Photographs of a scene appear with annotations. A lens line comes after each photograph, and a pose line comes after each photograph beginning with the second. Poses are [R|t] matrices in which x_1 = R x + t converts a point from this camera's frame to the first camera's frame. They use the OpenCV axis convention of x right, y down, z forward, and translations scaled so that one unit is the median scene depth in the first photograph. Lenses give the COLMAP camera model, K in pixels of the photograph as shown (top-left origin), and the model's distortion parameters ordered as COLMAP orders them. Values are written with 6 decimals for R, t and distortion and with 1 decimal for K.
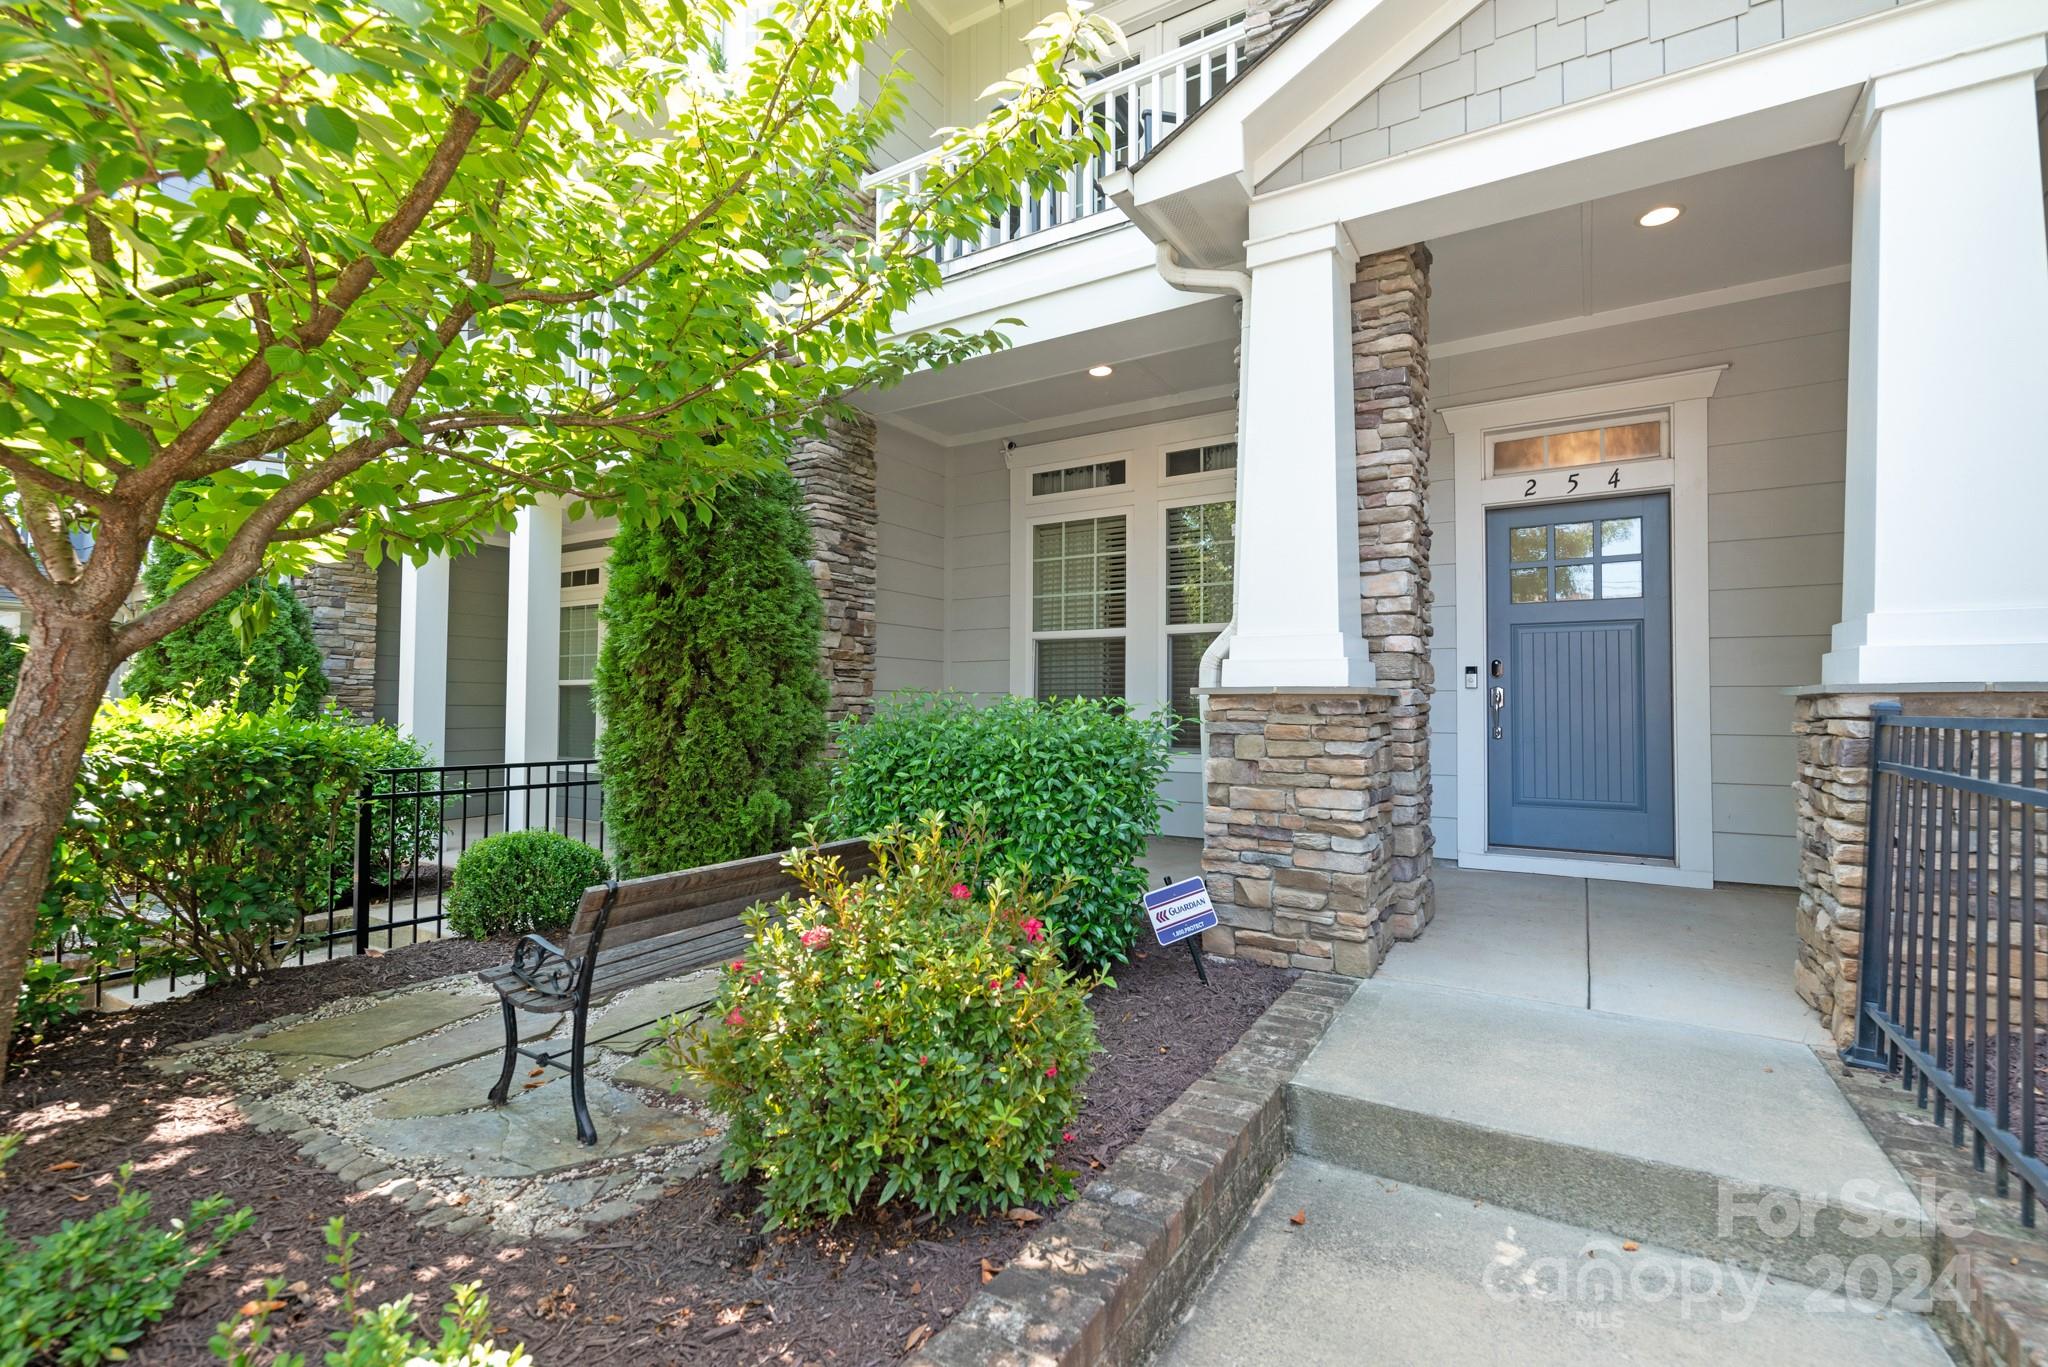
lens RADIAL K [[891.1, 0, 1024.0], [0, 891.1, 683.5], [0, 0, 1]] dist [0.002168, 0.000085]
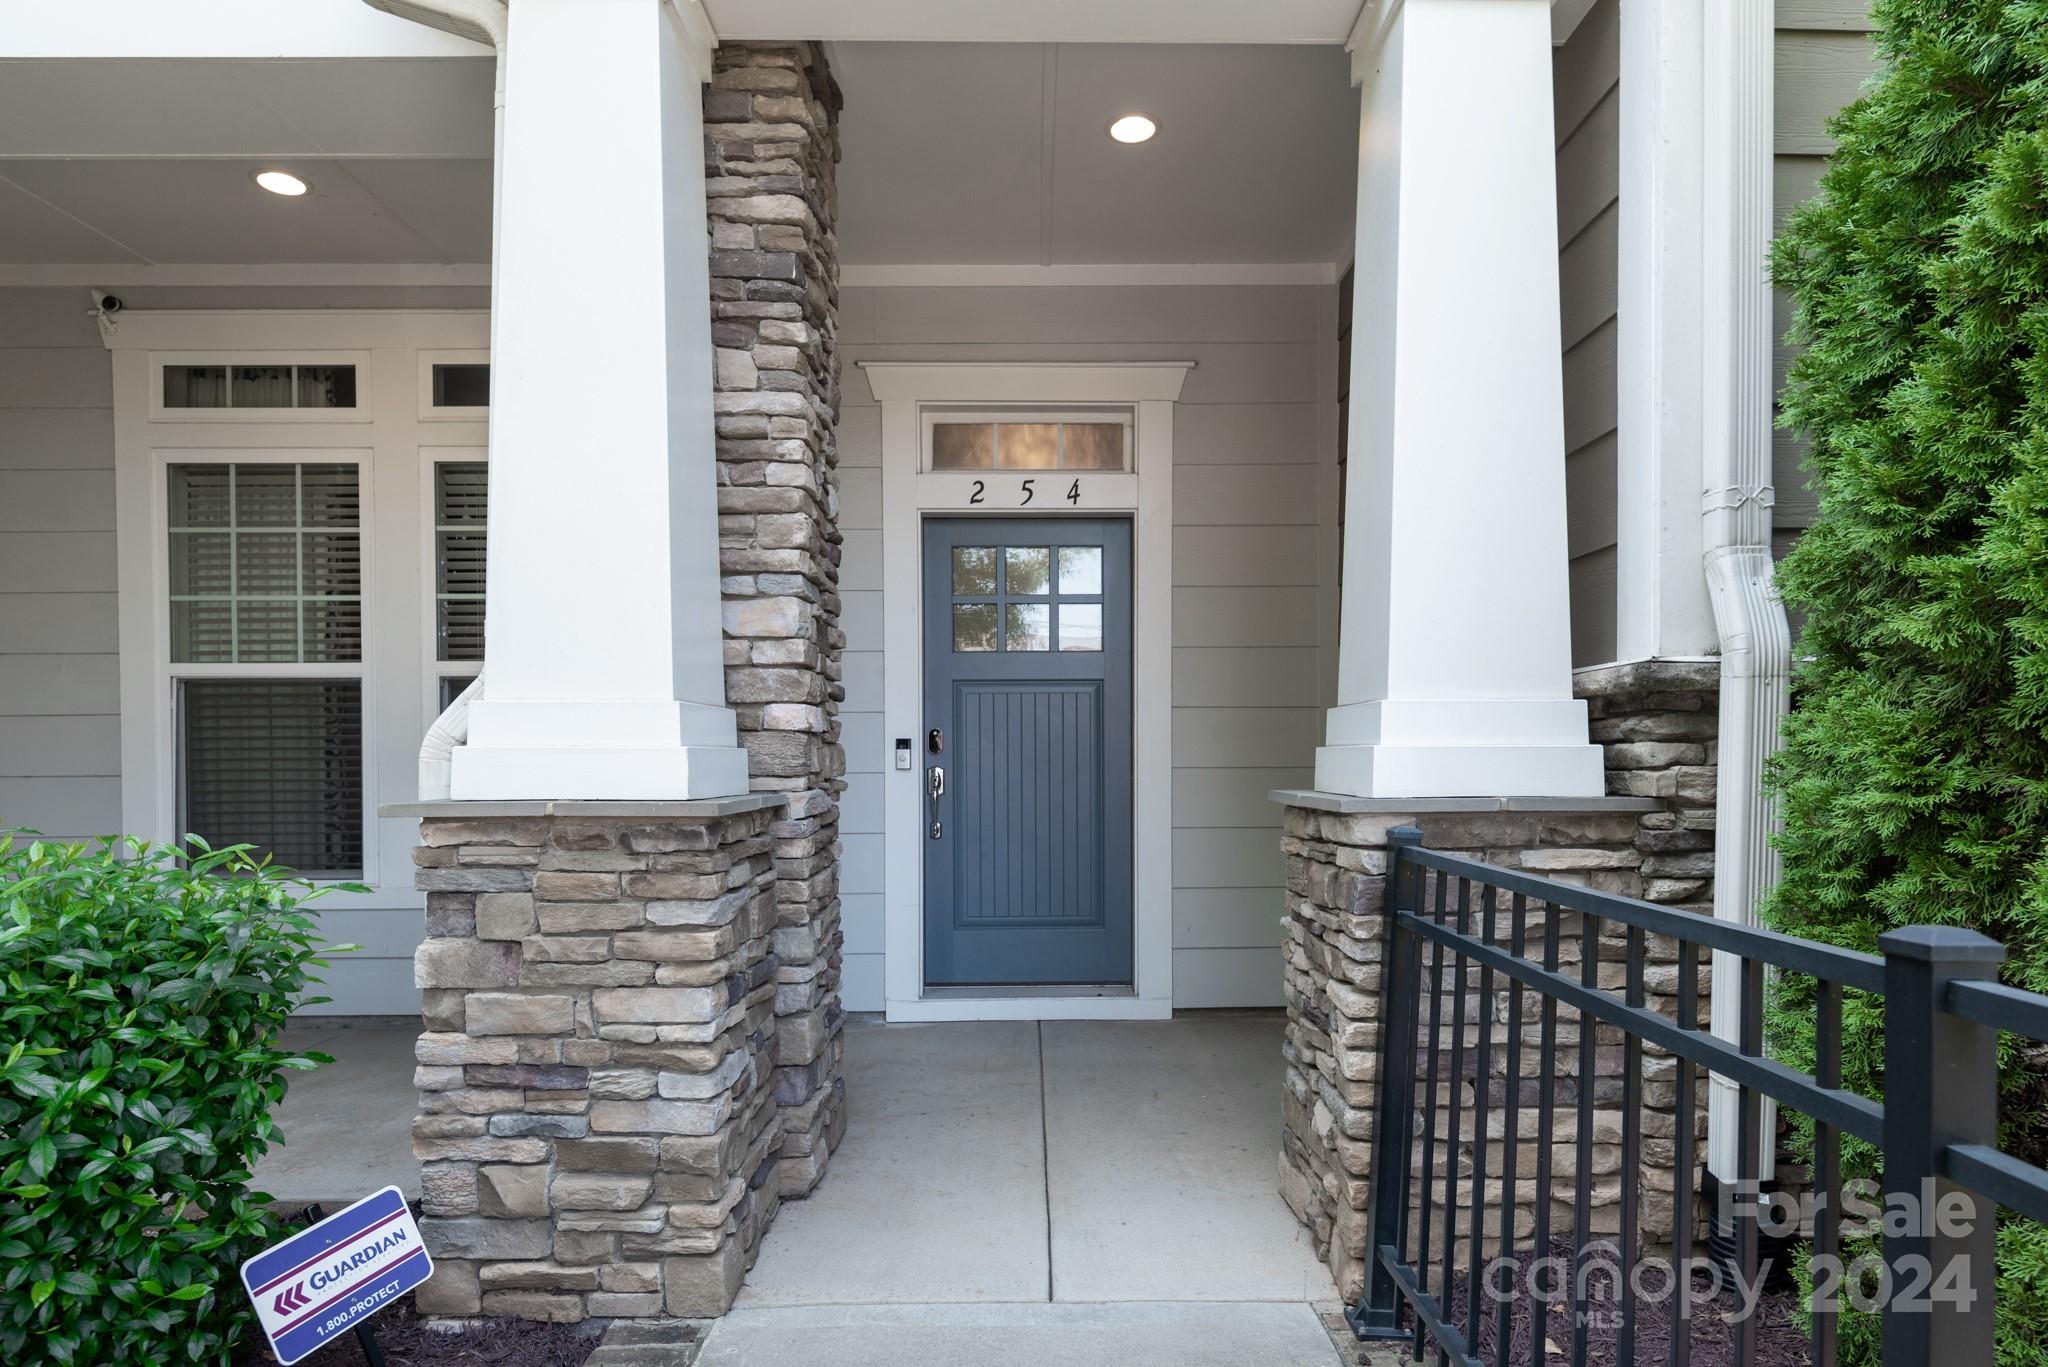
lens RADIAL K [[1163.9, 0, 1025.5], [0, 1163.9, 769.8], [0, 0, 1]] dist [-0.000050, -0.000669]
pose [[0.848363, -0.011491, 0.529290, 0.141796], [-0.005665, 0.999510, 0.030780, -0.034259], [-0.529384, -0.029110, 0.847883, 0.247037]]
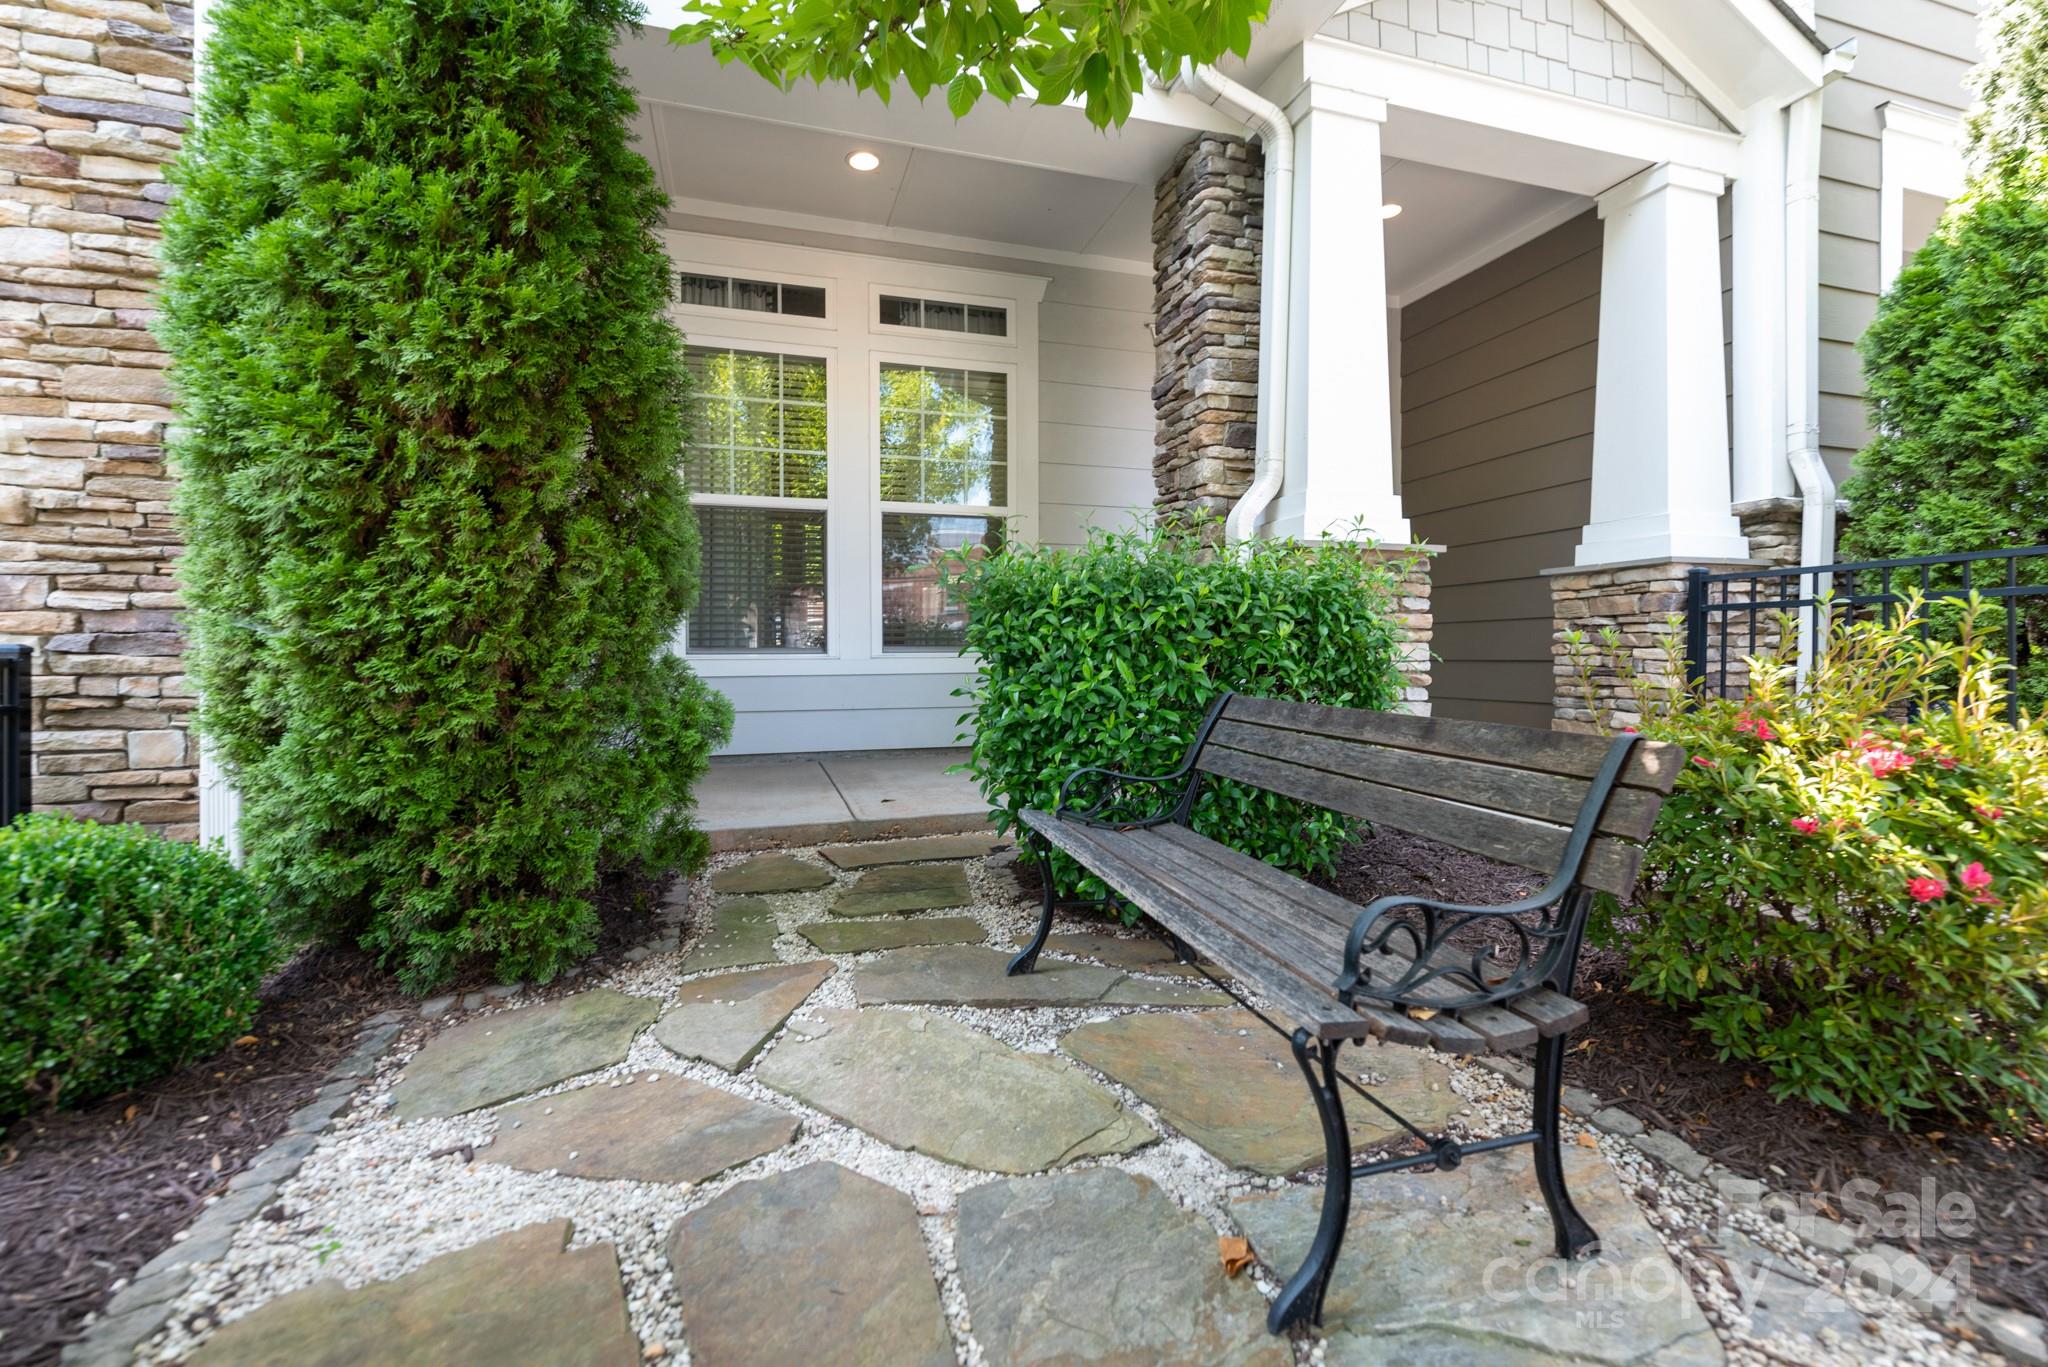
lens RADIAL K [[889.7, 0, 1031.5], [0, 889.7, 657.6], [0, 0, 1]] dist [0.000056, 0.000138]
pose [[0.651623, -0.006524, 0.758515, -0.658207], [-0.013142, 0.999716, 0.019888, 0.110214], [-0.758429, -0.022927, 0.651352, 0.582414]]
